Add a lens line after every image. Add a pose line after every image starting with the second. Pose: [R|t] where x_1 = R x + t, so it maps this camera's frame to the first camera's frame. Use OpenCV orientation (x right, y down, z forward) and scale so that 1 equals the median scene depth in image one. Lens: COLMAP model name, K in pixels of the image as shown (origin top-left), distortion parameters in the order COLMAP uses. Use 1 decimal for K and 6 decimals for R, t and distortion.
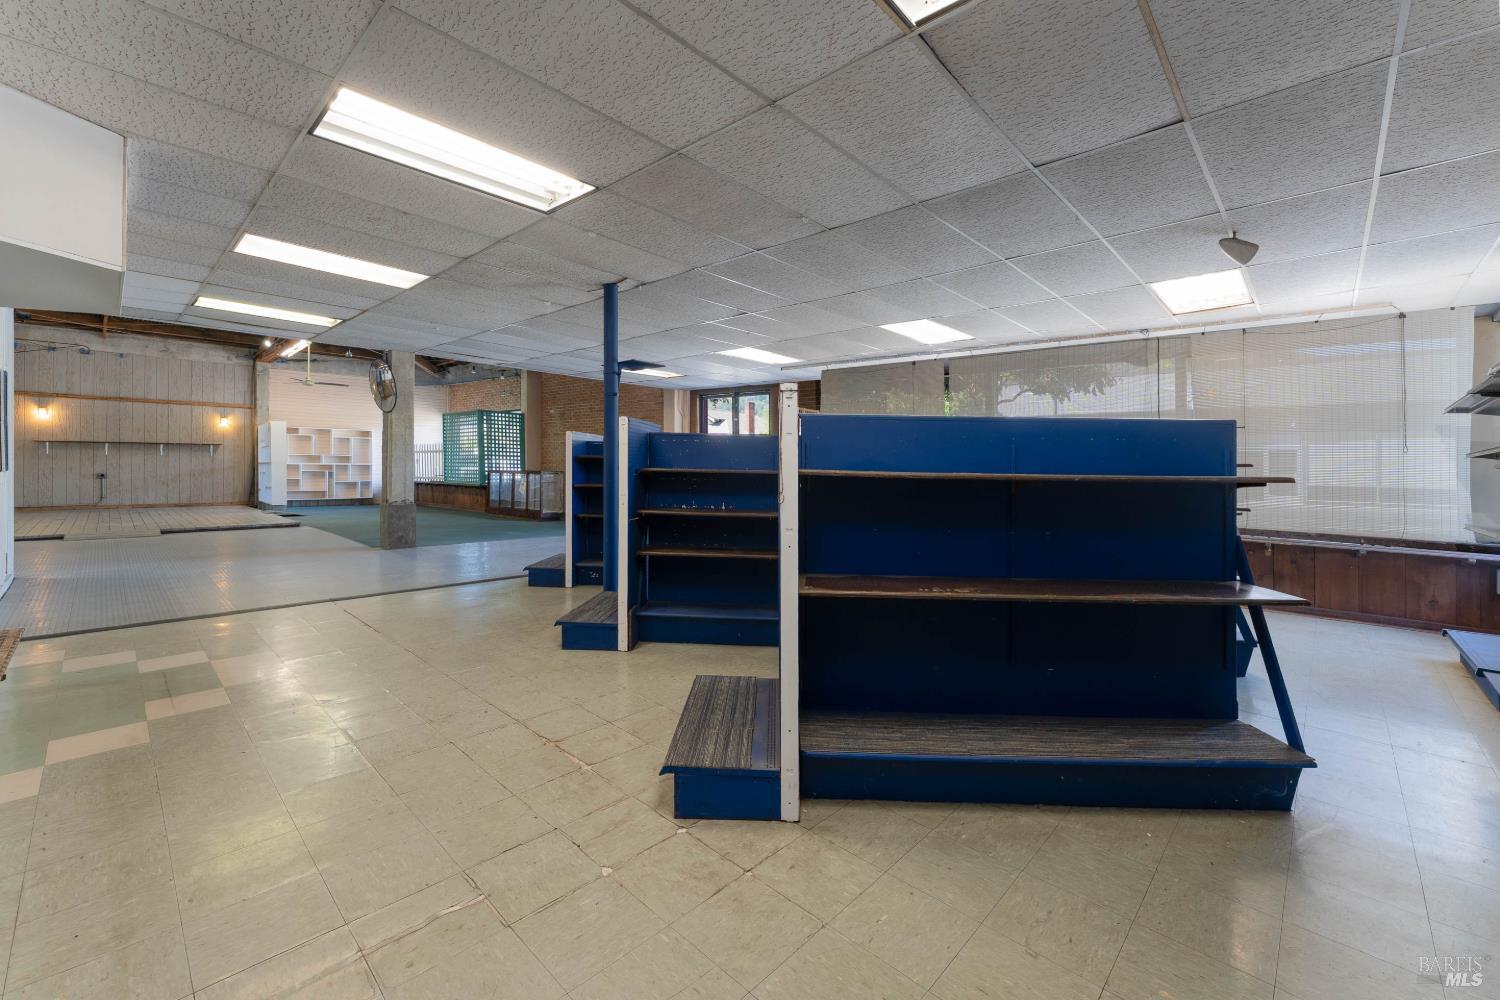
lens RADIAL K [[611.2, 0, 754.6], [0, 611.2, 486.7], [0, 0, 1]] dist [0.000638, -0.000321]
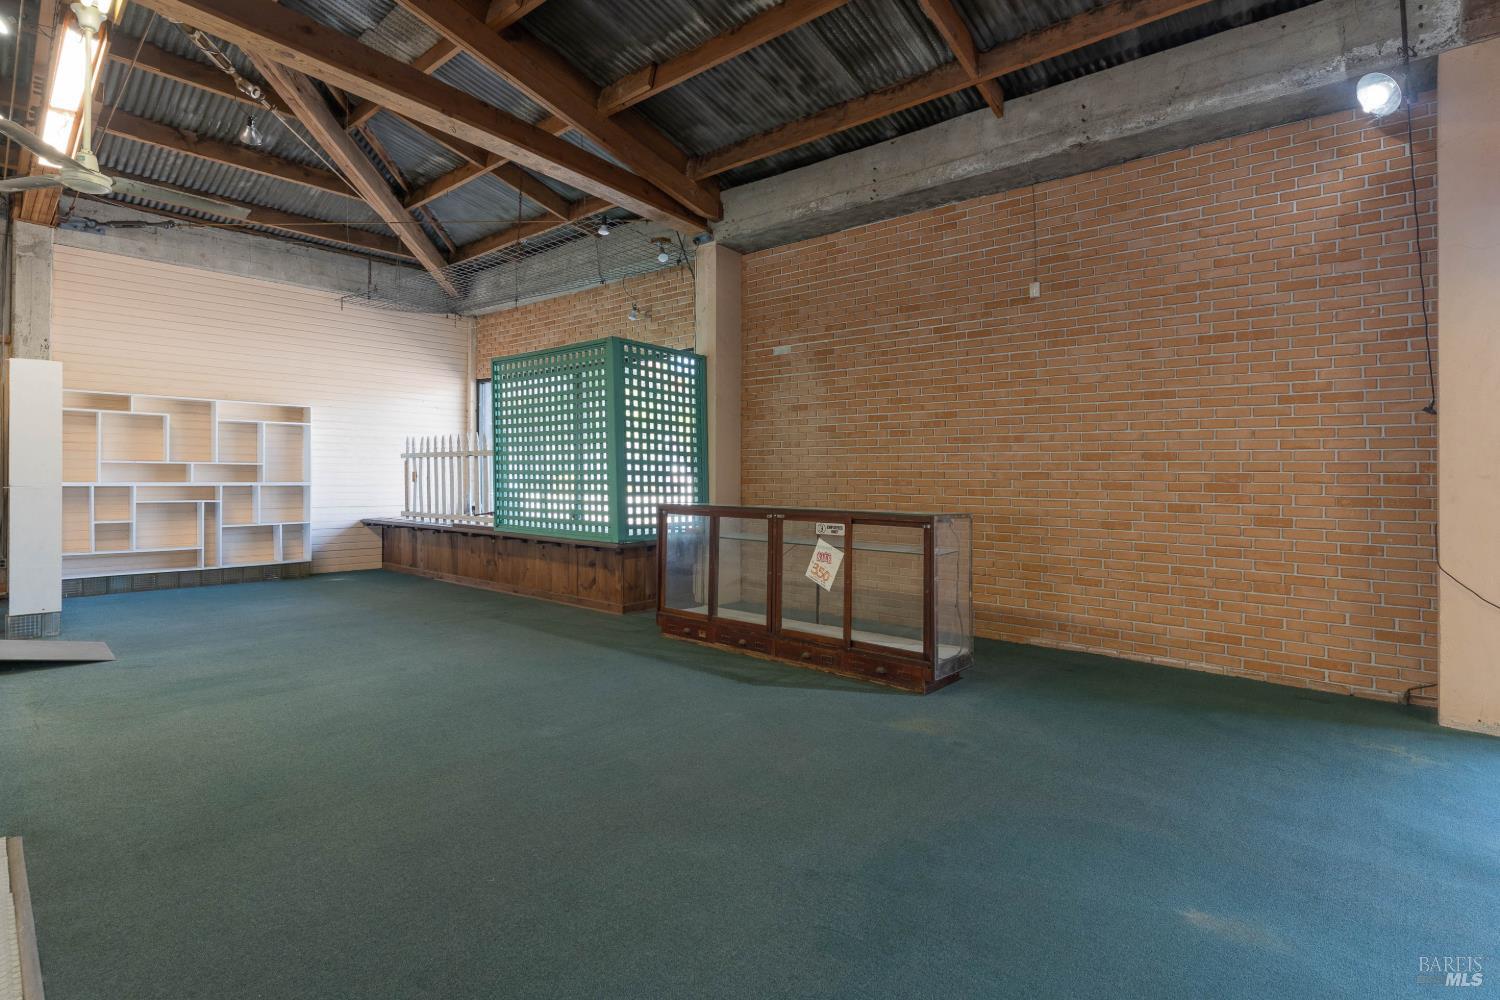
lens RADIAL K [[710.4, 0, 748.4], [0, 710.4, 495.3], [0, 0, 1]] dist [0.003583, 0.000658]
pose [[0.999917, -0.001563, 0.012817, -0.334920], [0.001729, 0.999914, -0.013007, -0.022822], [-0.012795, 0.013028, 0.999833, 0.511916]]
